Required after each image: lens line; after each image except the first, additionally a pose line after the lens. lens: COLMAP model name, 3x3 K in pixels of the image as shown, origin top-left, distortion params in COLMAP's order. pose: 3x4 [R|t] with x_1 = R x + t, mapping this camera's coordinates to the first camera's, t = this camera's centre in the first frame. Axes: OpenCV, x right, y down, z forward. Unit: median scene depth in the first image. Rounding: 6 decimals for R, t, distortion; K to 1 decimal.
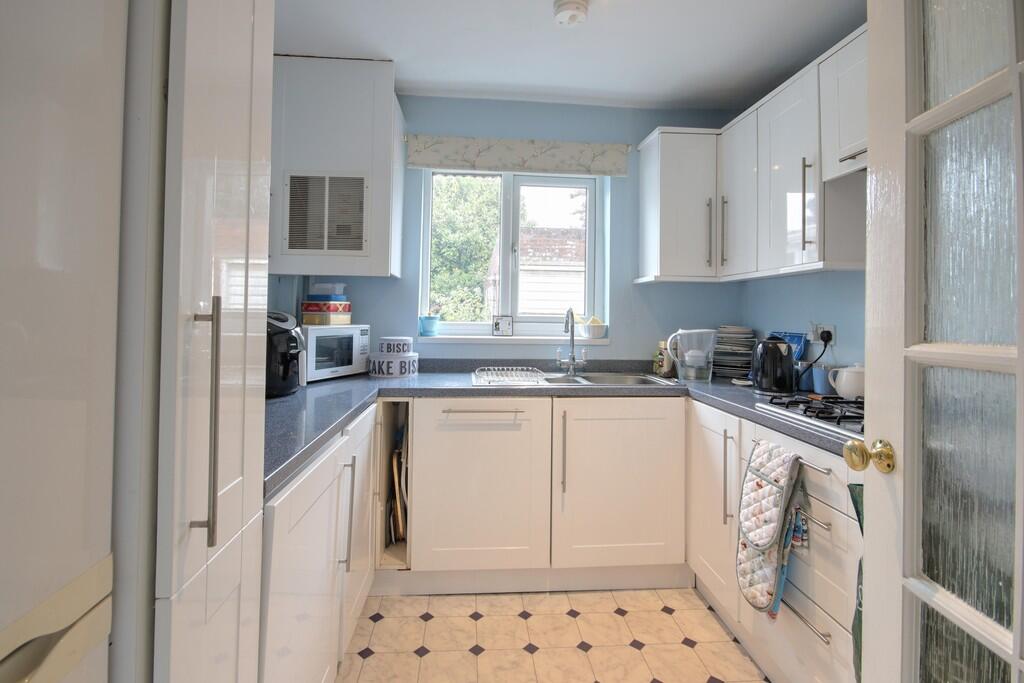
lens RADIAL K [[500.2, 0, 510.7], [0, 500.2, 302.5], [0, 0, 1]] dist [0.001826, -0.007918]
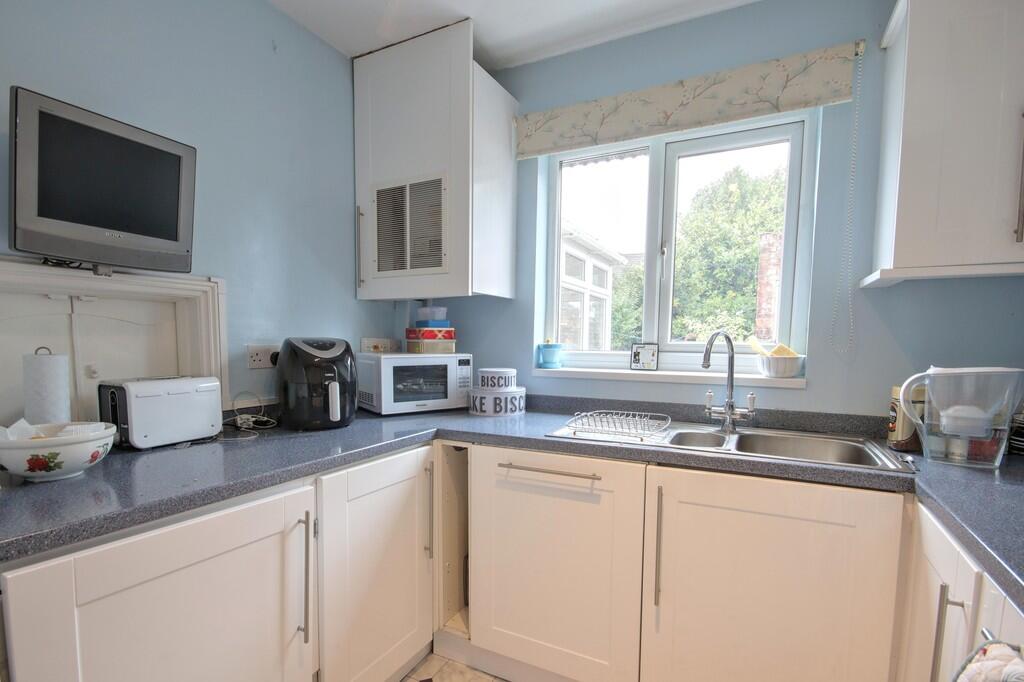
lens RADIAL K [[494.9, 0, 510.0], [0, 494.9, 383.4], [0, 0, 1]] dist [0.000138, -0.000210]
pose [[0.843213, 0.038687, -0.536186, 0.243737], [0.016560, 0.995065, 0.097838, 0.012462], [0.537325, -0.091377, 0.838411, 0.310855]]
